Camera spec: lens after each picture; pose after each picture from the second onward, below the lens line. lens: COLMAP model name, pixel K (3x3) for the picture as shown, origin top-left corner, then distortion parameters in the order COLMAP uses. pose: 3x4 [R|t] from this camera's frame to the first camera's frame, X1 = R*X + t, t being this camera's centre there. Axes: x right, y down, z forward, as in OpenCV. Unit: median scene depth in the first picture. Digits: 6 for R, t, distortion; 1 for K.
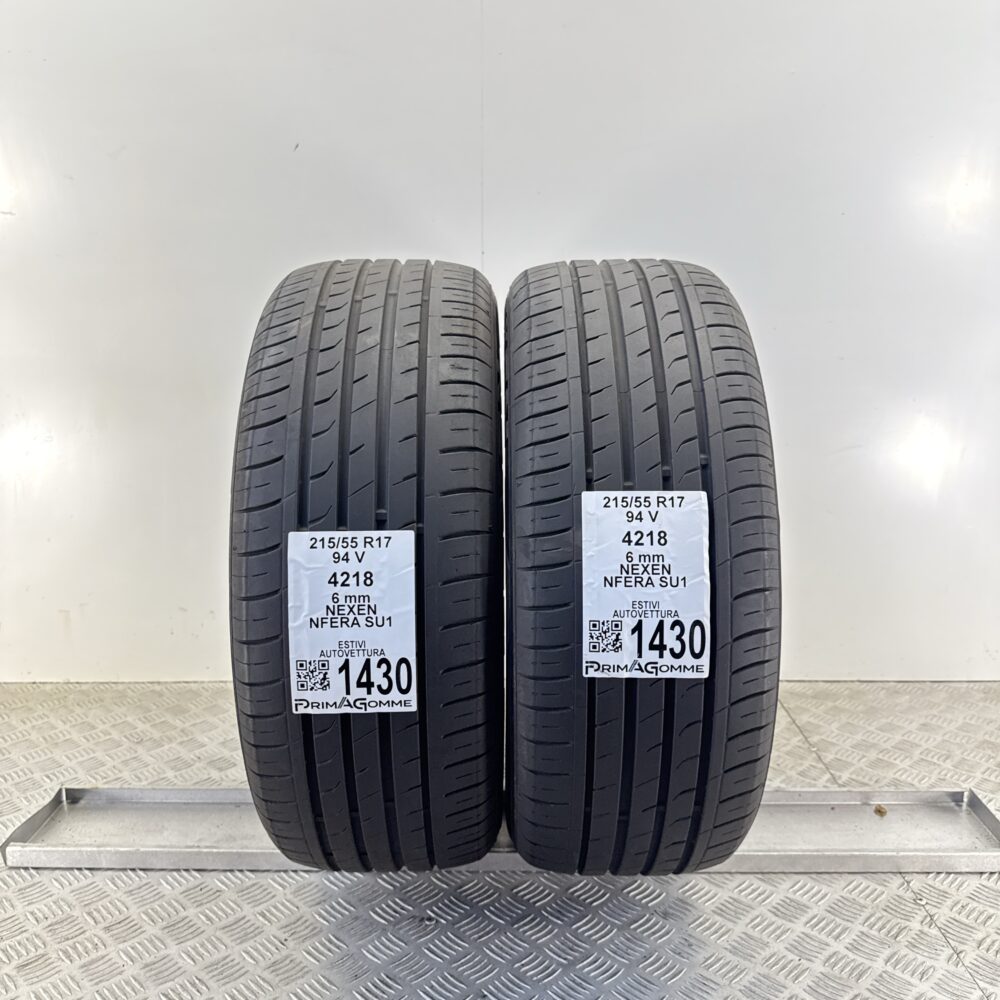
lens RADIAL K [[872.6, 0, 501.0], [0, 872.6, 524.7], [0, 0, 1]] dist [0.080092, -0.099712]
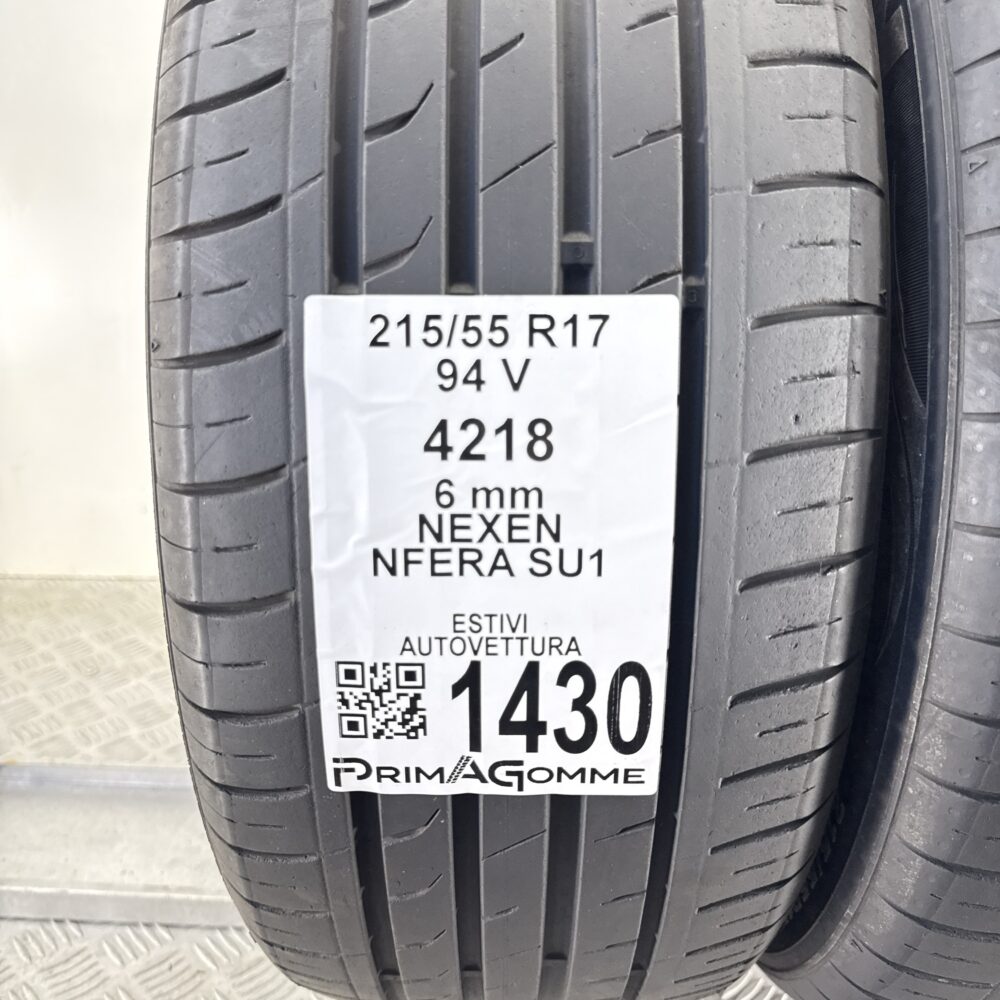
lens RADIAL K [[872.6, 0, 501.0], [0, 872.6, 524.7], [0, 0, 1]] dist [0.080092, -0.099712]
pose [[0.999680, 0.017424, -0.018341, -0.158255], [-0.014351, 0.987638, 0.156093, 0.041083], [0.020834, -0.155779, 0.987572, 0.648061]]
